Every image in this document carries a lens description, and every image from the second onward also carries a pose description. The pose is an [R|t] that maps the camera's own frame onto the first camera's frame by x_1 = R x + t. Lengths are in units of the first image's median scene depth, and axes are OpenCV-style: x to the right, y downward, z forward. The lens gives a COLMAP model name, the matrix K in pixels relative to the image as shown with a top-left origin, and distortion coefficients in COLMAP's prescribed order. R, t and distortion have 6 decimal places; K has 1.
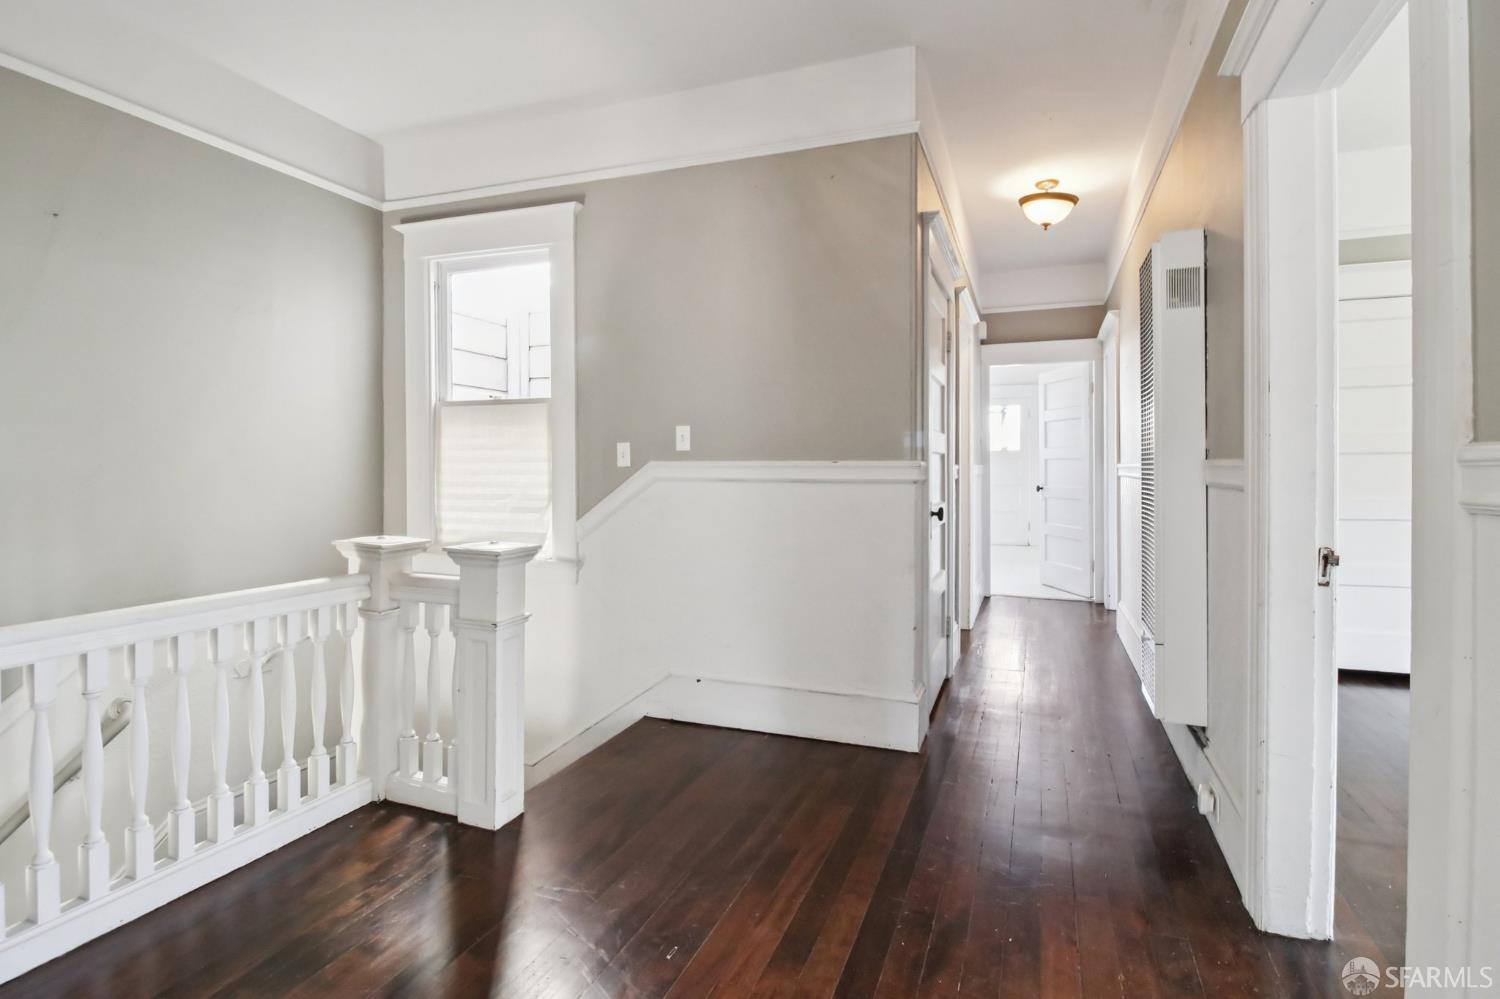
lens RADIAL K [[754.3, 0, 752.9], [0, 754.3, 467.7], [0, 0, 1]] dist [0.004353, -0.013833]
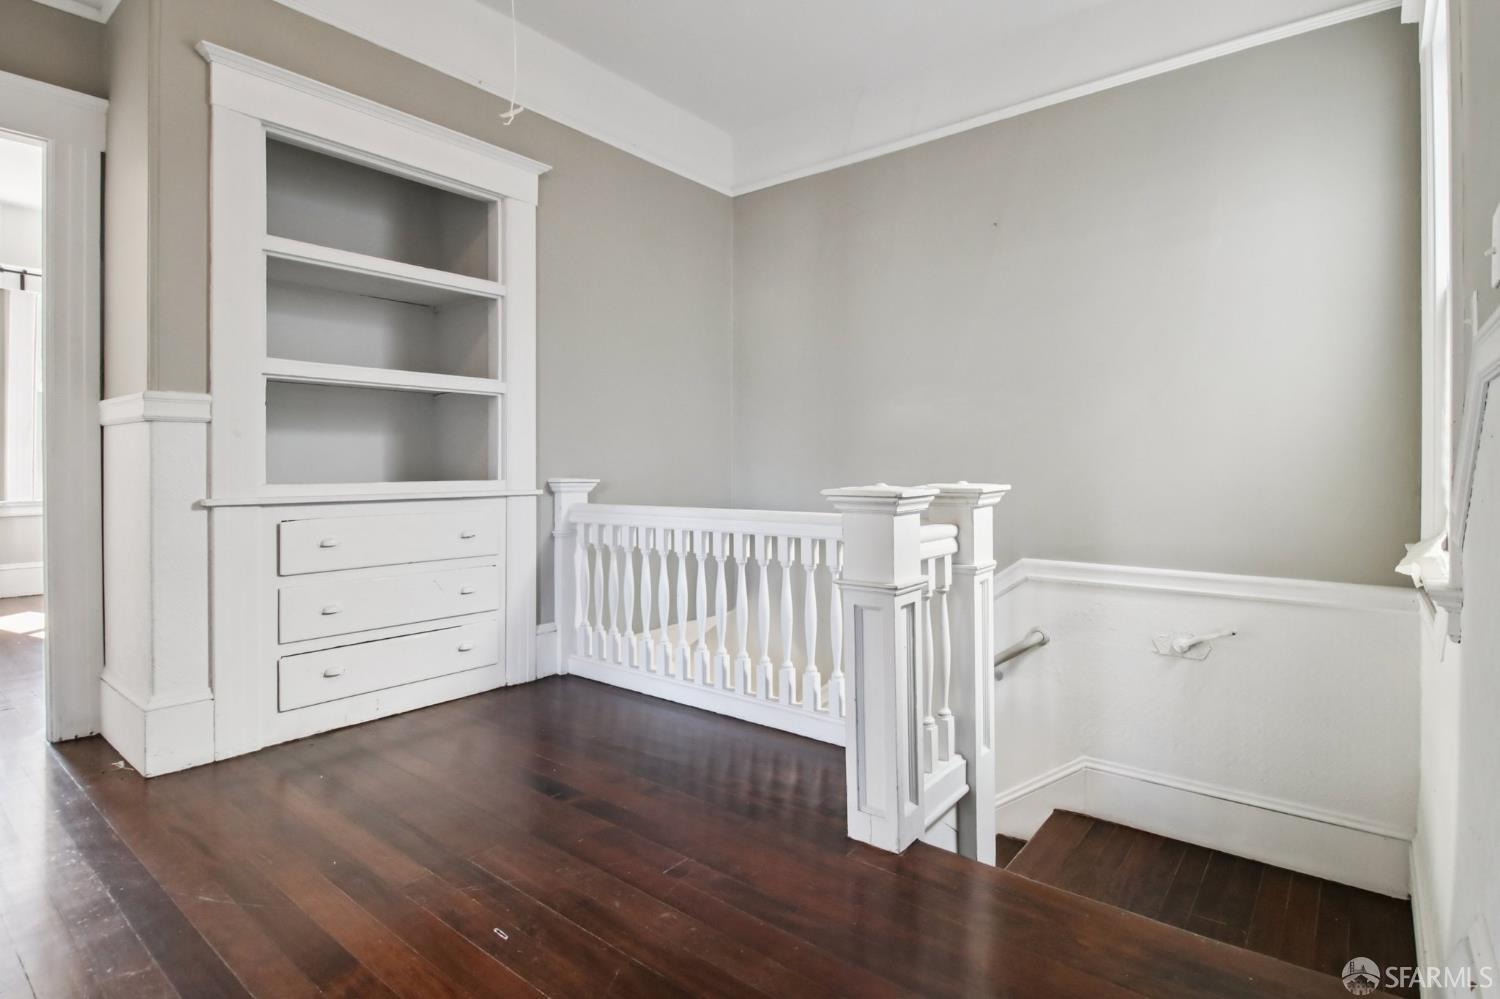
lens RADIAL K [[762.4, 0, 753.5], [0, 762.4, 473.7], [0, 0, 1]] dist [0.004651, -0.014077]
pose [[-0.311226, 0.002908, -0.950332, 0.443483], [0.003015, 0.999993, 0.002073, 0.079062], [0.950331, -0.002220, -0.311232, 1.081042]]
